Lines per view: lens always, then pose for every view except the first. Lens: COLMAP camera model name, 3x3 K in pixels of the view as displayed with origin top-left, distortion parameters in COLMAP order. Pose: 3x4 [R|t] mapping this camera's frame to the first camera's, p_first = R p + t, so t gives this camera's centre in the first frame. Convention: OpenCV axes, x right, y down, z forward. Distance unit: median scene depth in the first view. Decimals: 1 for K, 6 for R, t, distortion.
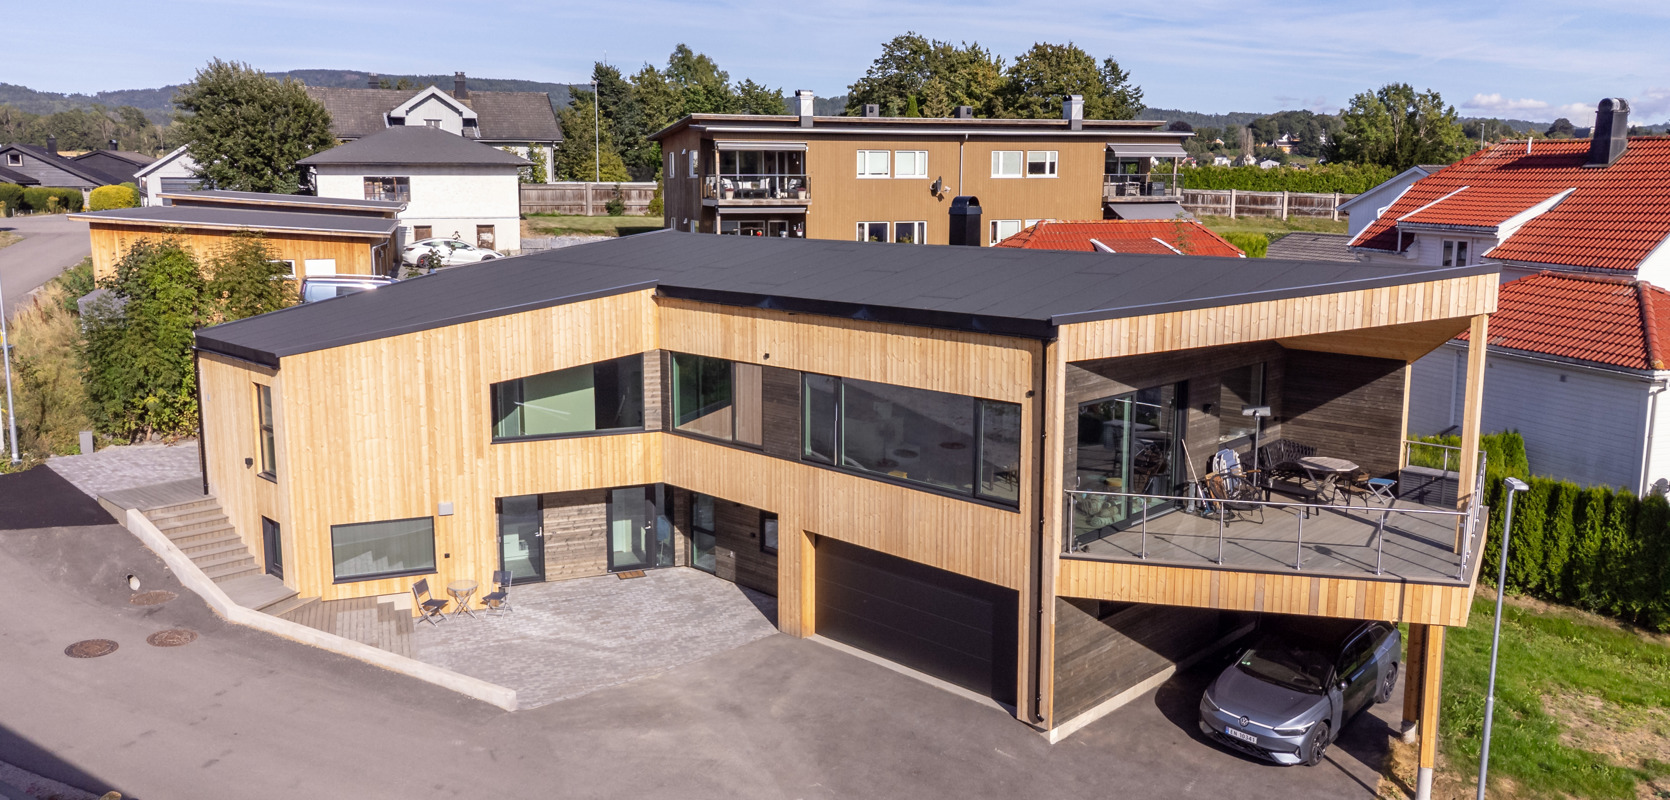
lens RADIAL K [[1261.7, 0, 826.9], [0, 1261.7, 358.0], [0, 0, 1]] dist [0.022588, -0.001003]
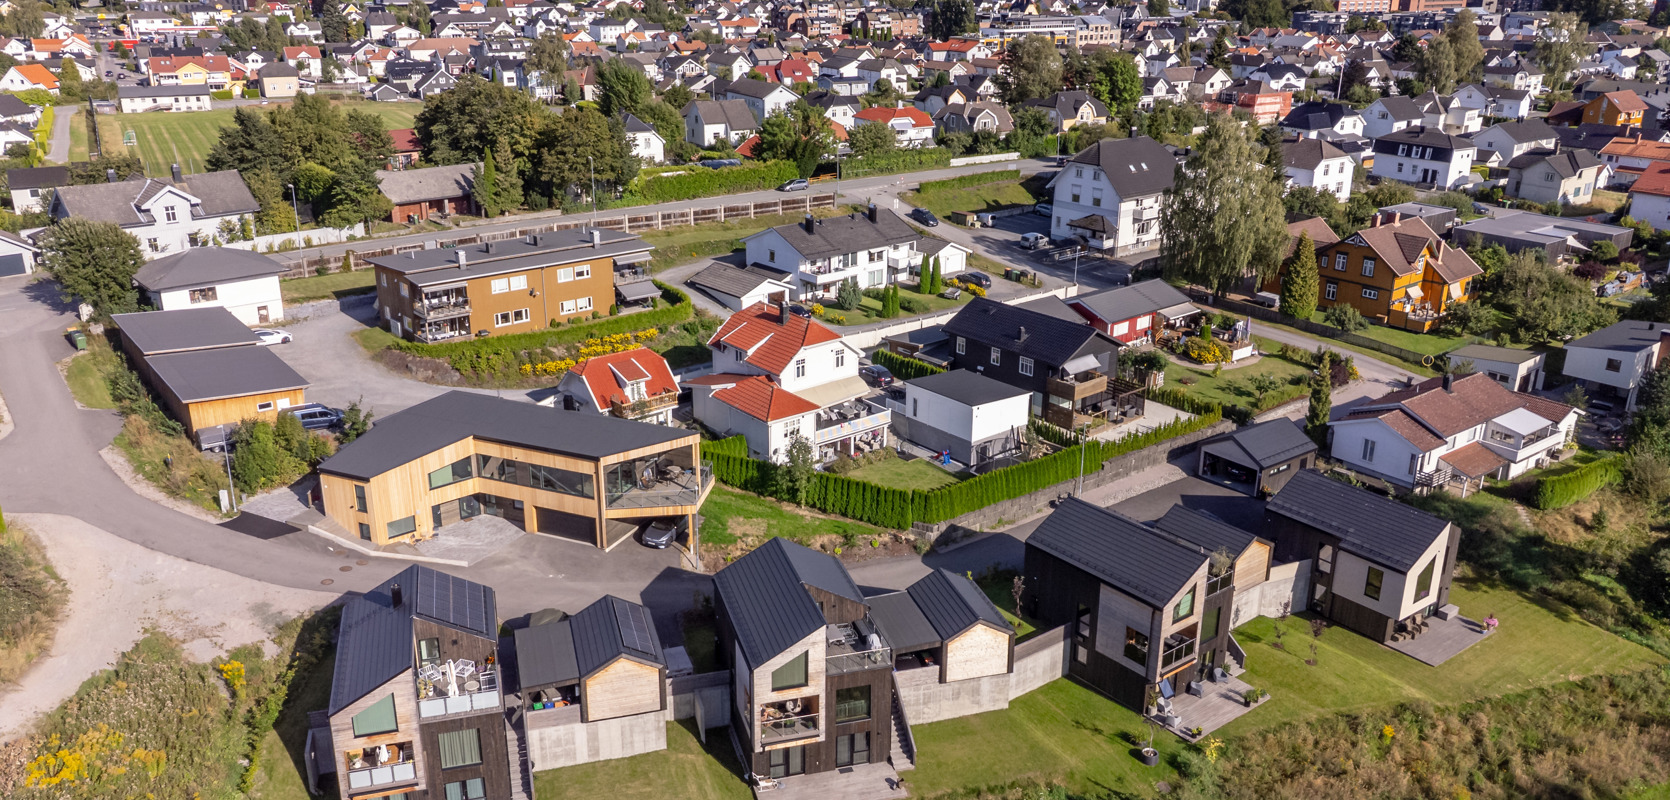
lens RADIAL K [[1235.2, 0, 842.5], [0, 1235.2, 393.8], [0, 0, 1]] dist [0.038662, -0.062261]
pose [[0.929085, -0.114123, 0.351820, -0.370402], [0.042597, 0.977894, 0.204718, -0.787117], [-0.367406, -0.175214, 0.913407, -2.276226]]
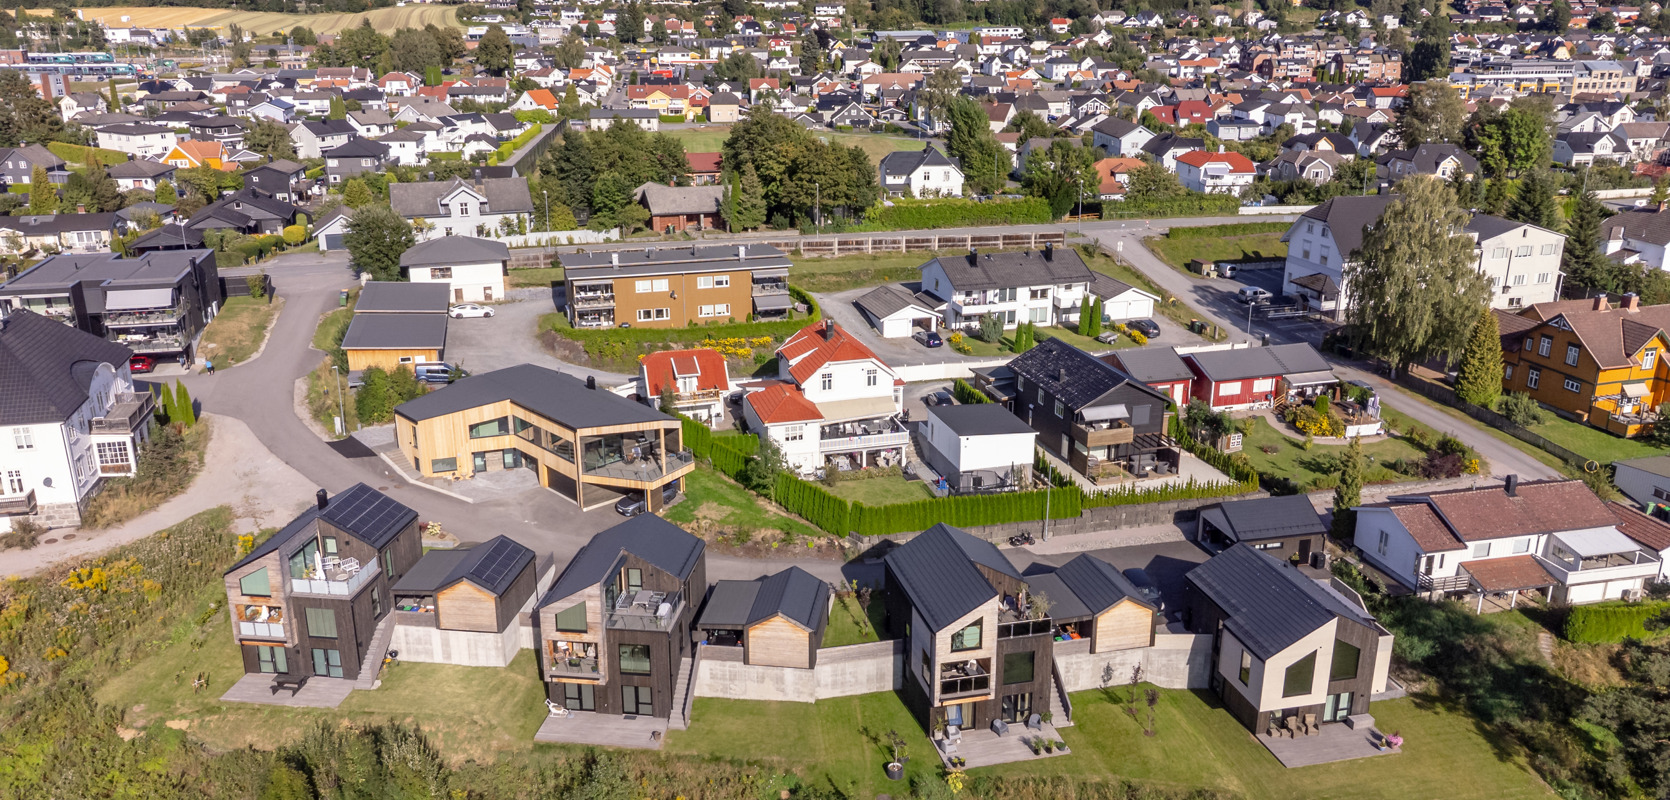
lens RADIAL K [[1235.2, 0, 842.5], [0, 1235.2, 393.8], [0, 0, 1]] dist [0.038662, -0.062261]
pose [[0.999430, 0.015185, -0.030154, 1.033915], [-0.009809, 0.985216, 0.171034, -0.757706], [0.032305, -0.170640, 0.984804, -2.810805]]
